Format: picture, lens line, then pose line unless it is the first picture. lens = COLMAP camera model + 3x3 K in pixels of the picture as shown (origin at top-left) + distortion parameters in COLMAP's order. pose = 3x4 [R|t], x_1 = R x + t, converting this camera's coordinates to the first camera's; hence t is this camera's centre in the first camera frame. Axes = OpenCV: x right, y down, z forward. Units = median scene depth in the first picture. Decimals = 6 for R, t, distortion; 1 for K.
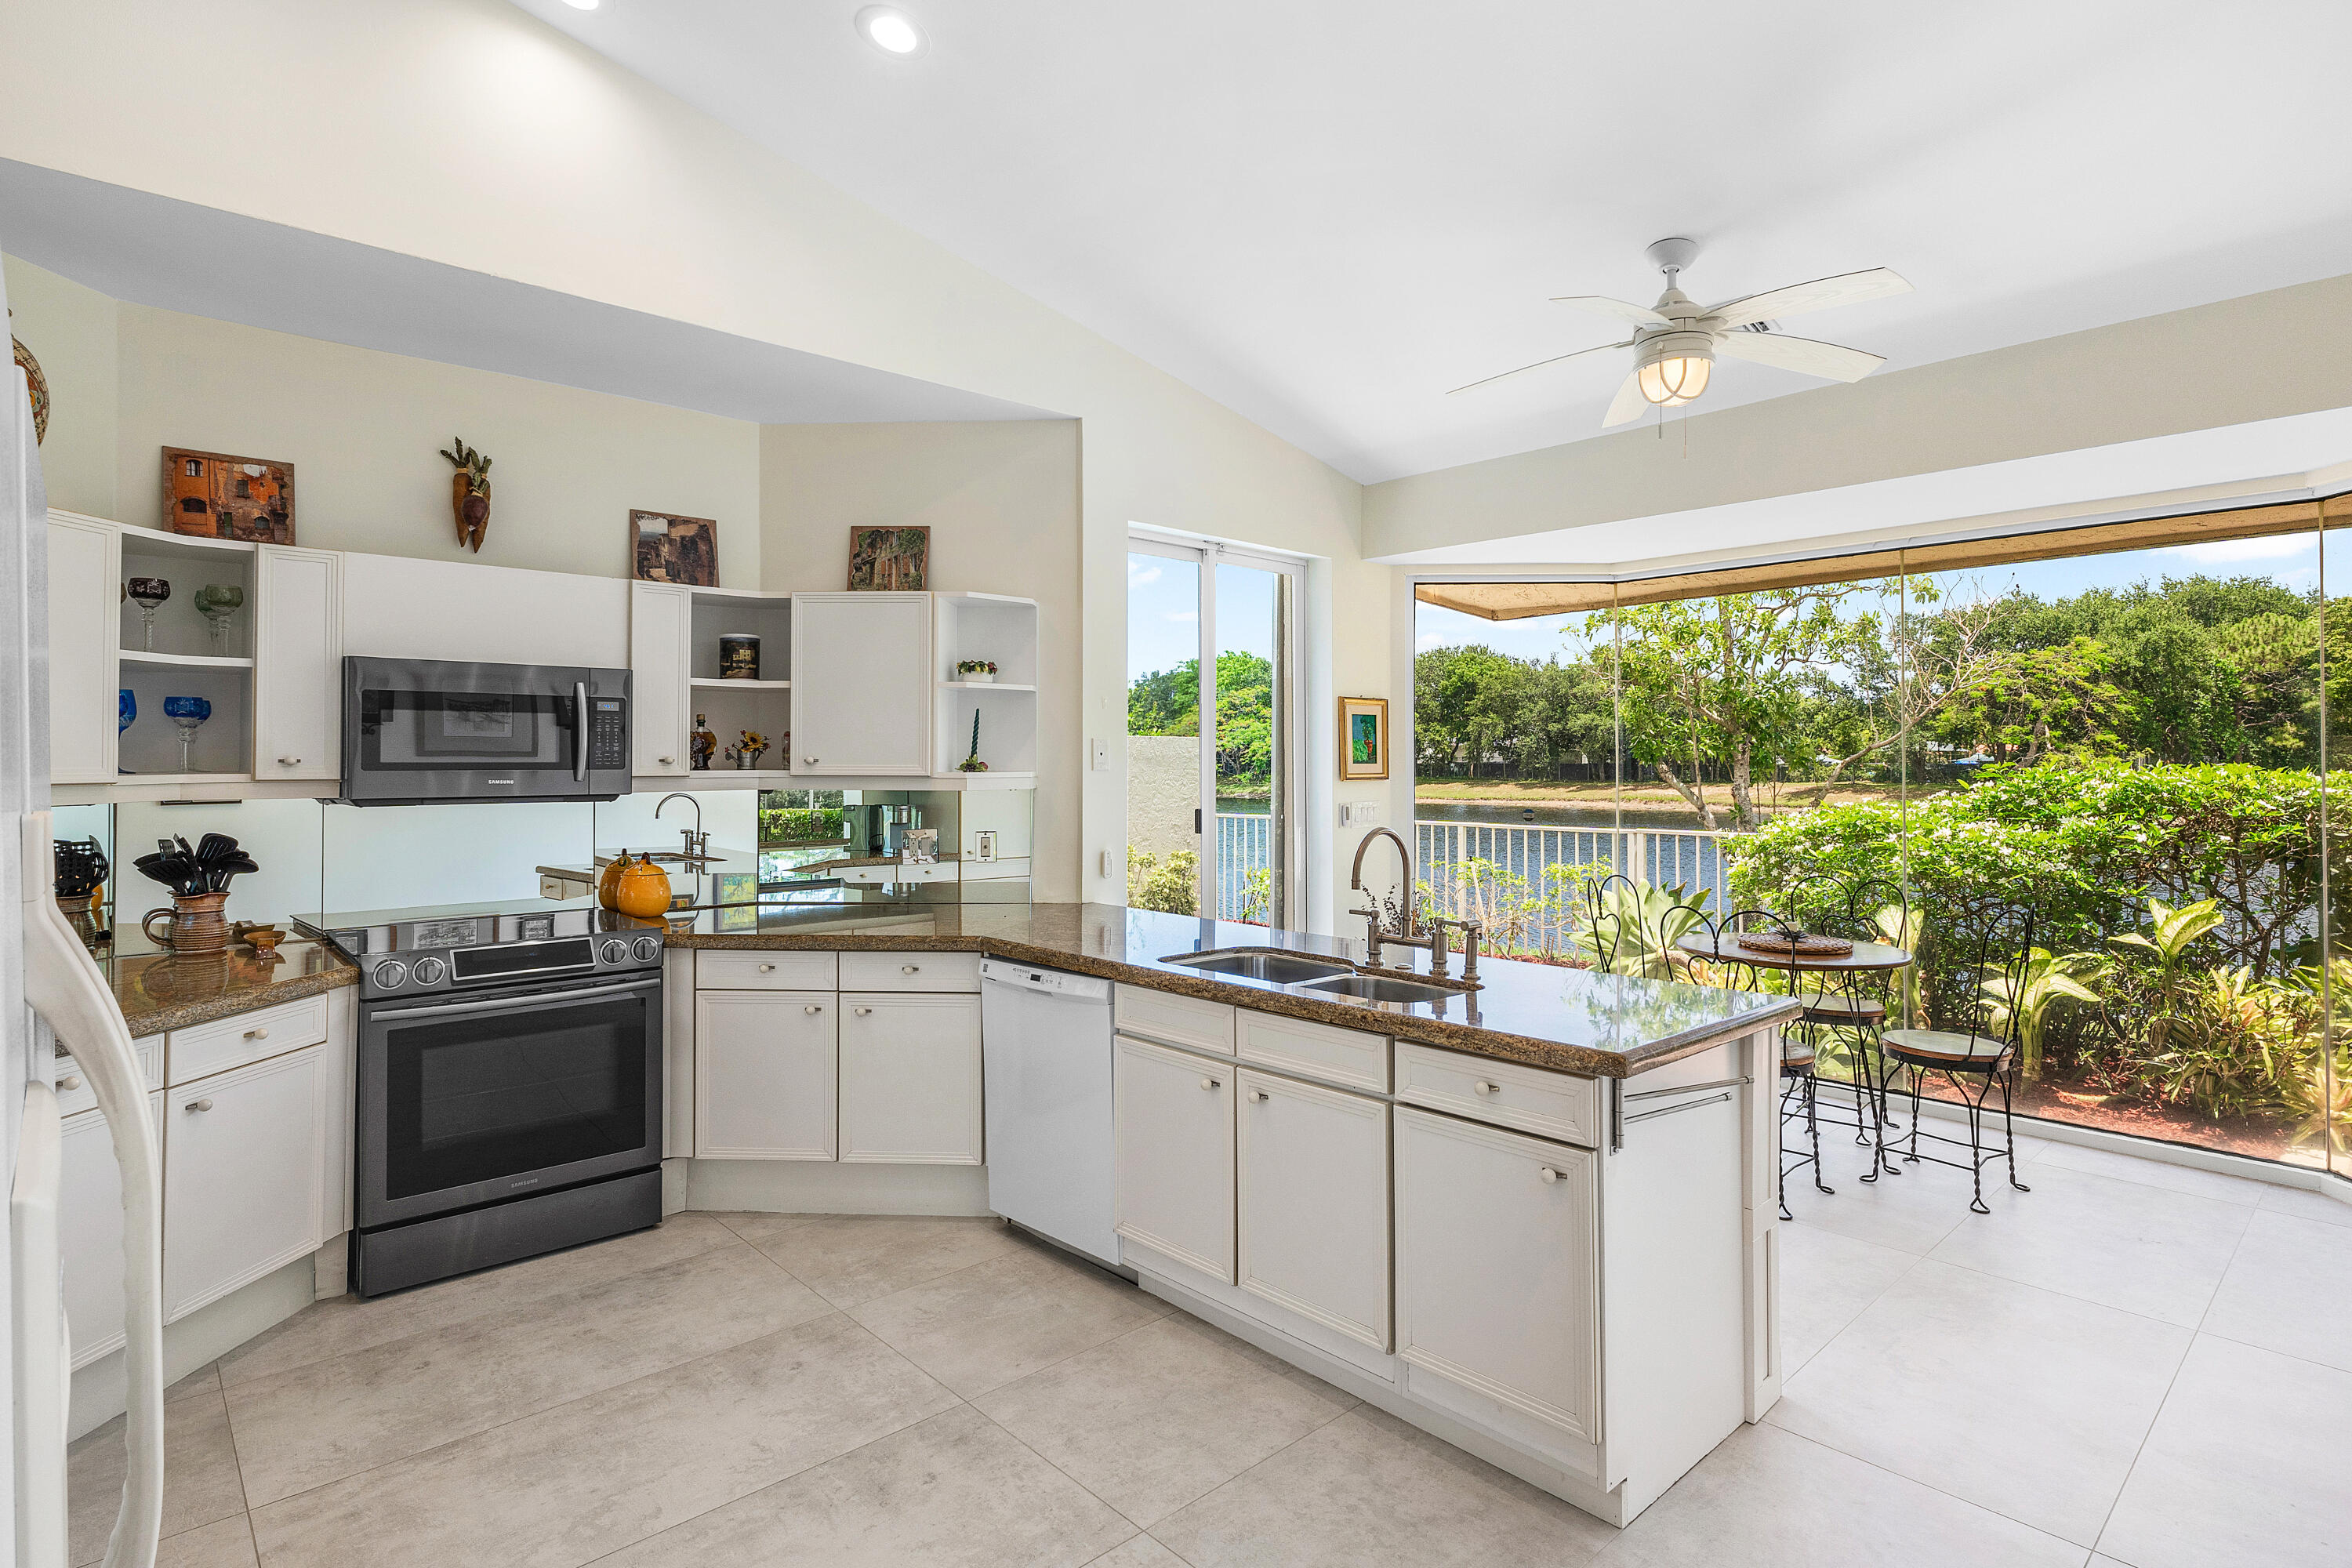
lens RADIAL K [[1176.5, 0, 1197.1], [0, 1176.5, 750.4], [0, 0, 1]] dist [0.004871, -0.003049]
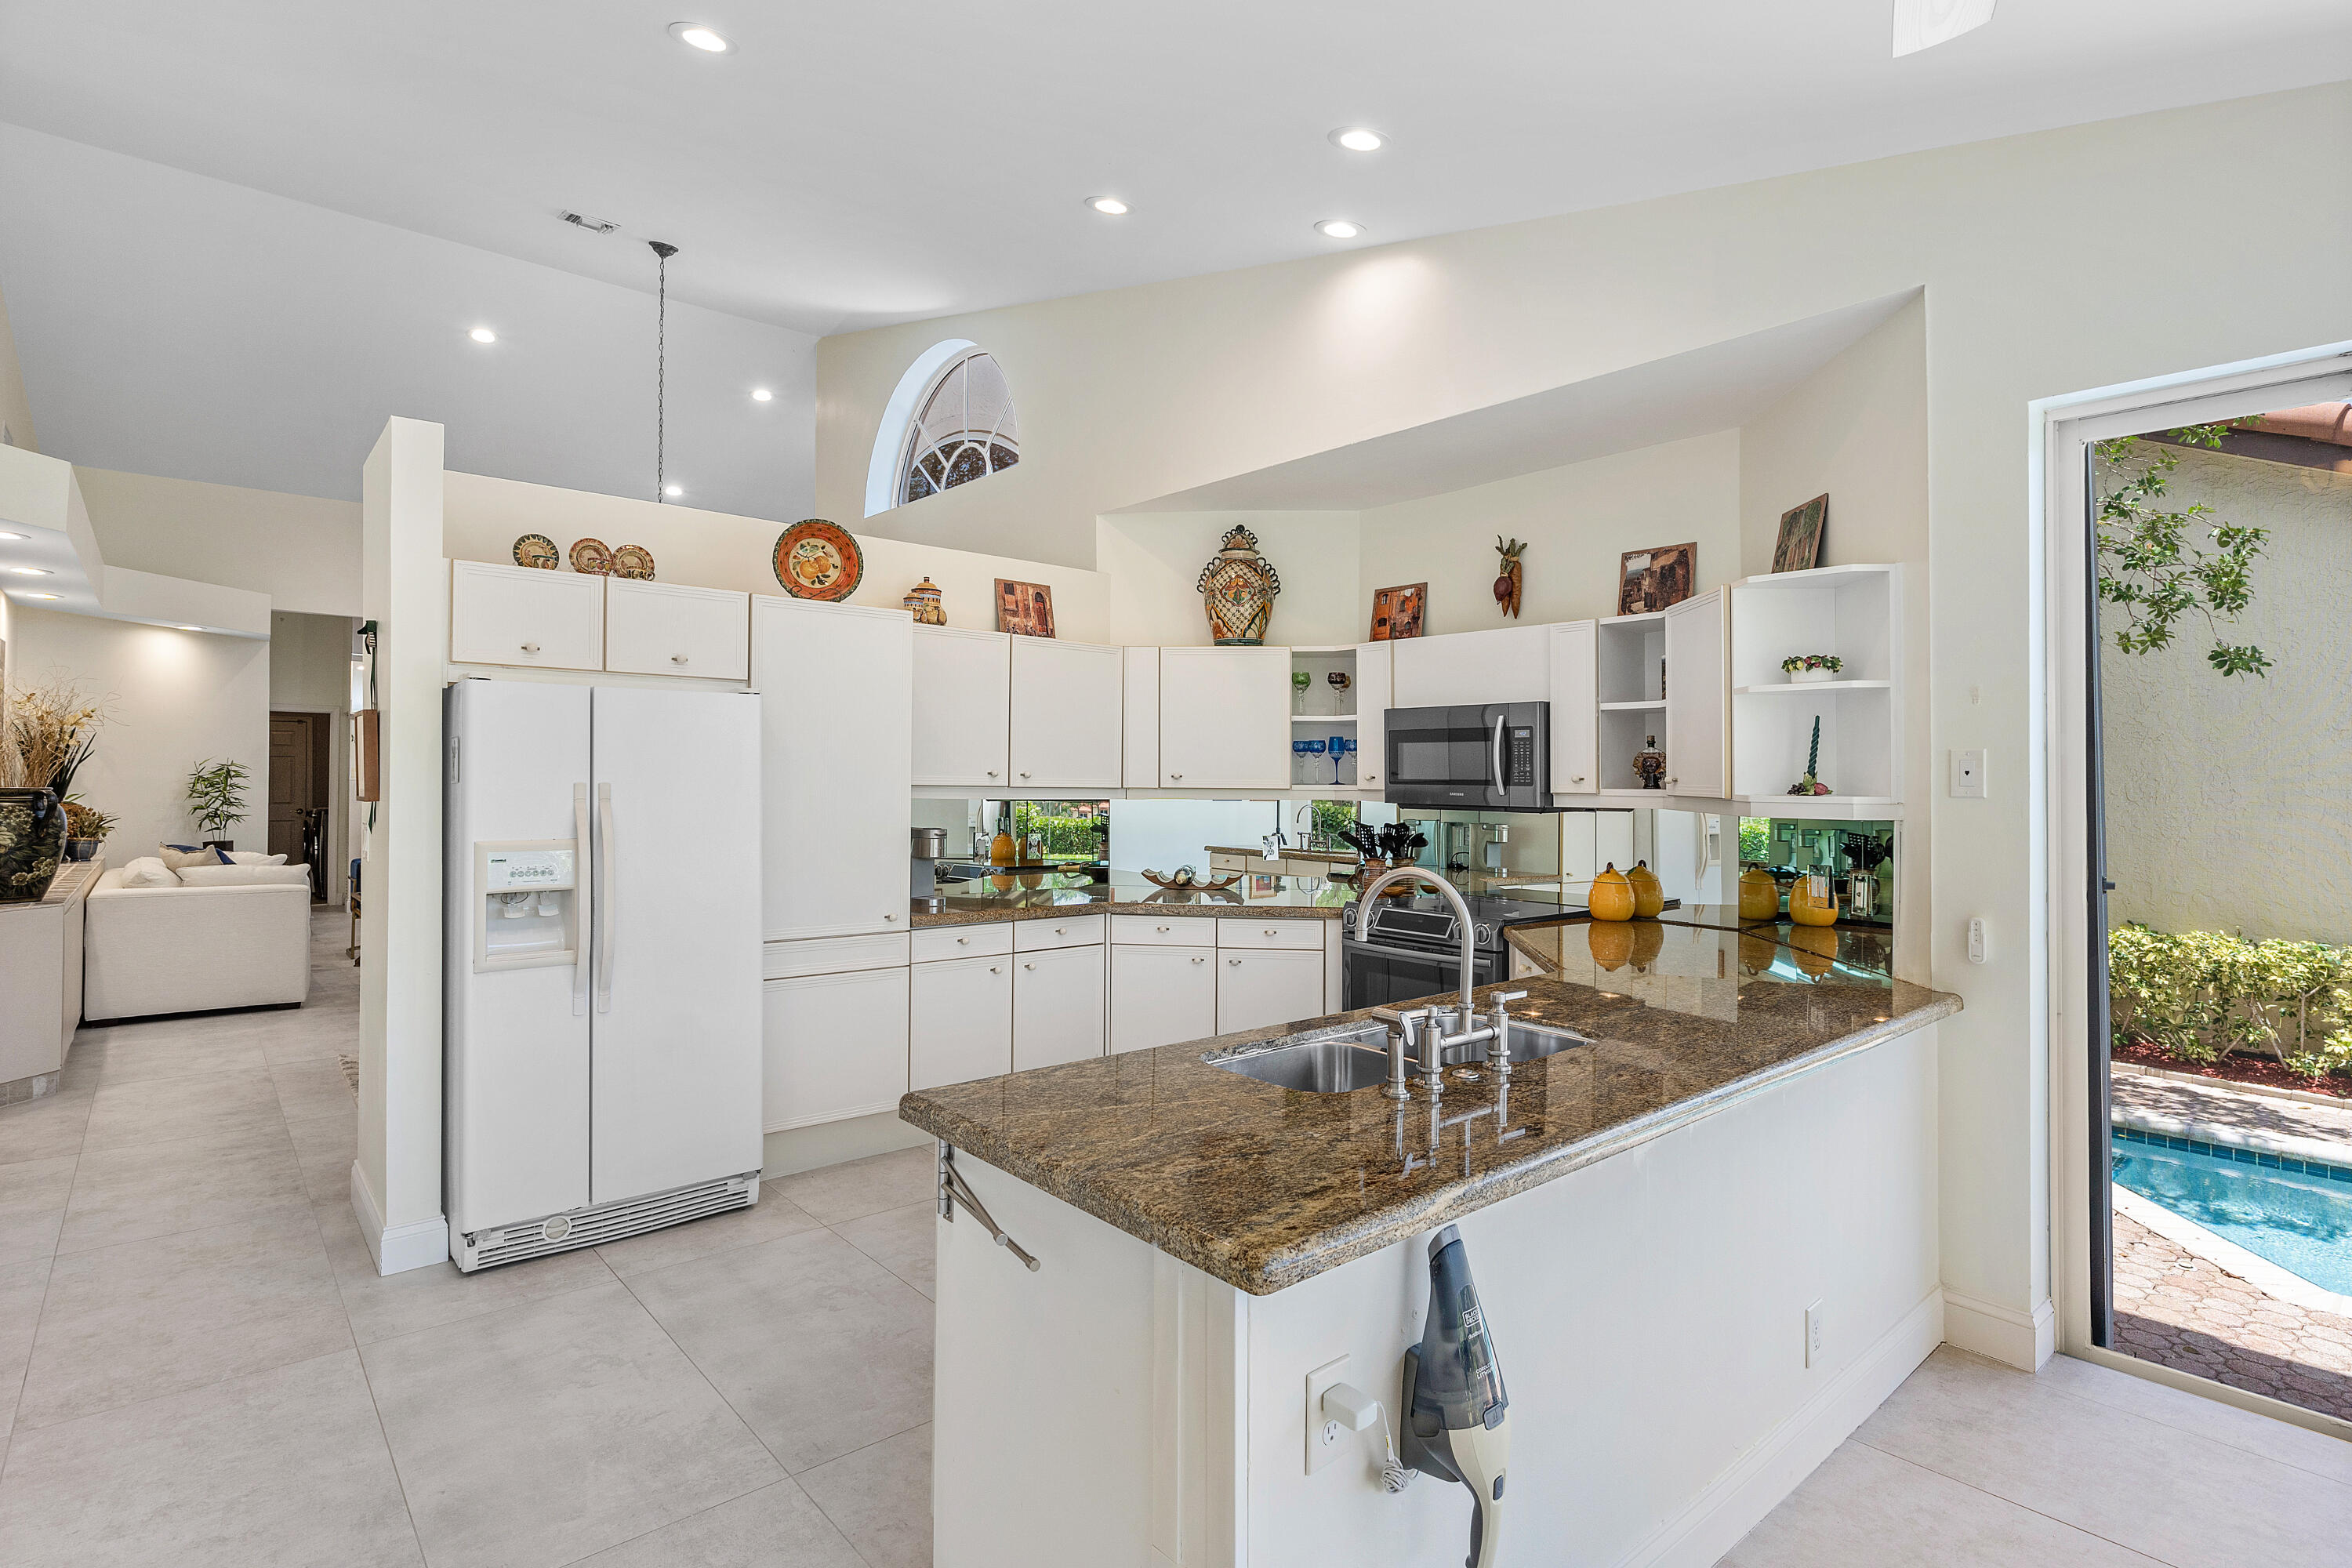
lens RADIAL K [[1176.5, 0, 1171.6], [0, 1176.5, 782.1], [0, 0, 1]] dist [0.004871, -0.003049]
pose [[-0.044103, 0.005789, -0.999010, 0.632024], [-0.001644, 0.999981, 0.005867, 0.004881], [0.999026, 0.001901, -0.044093, 0.611571]]
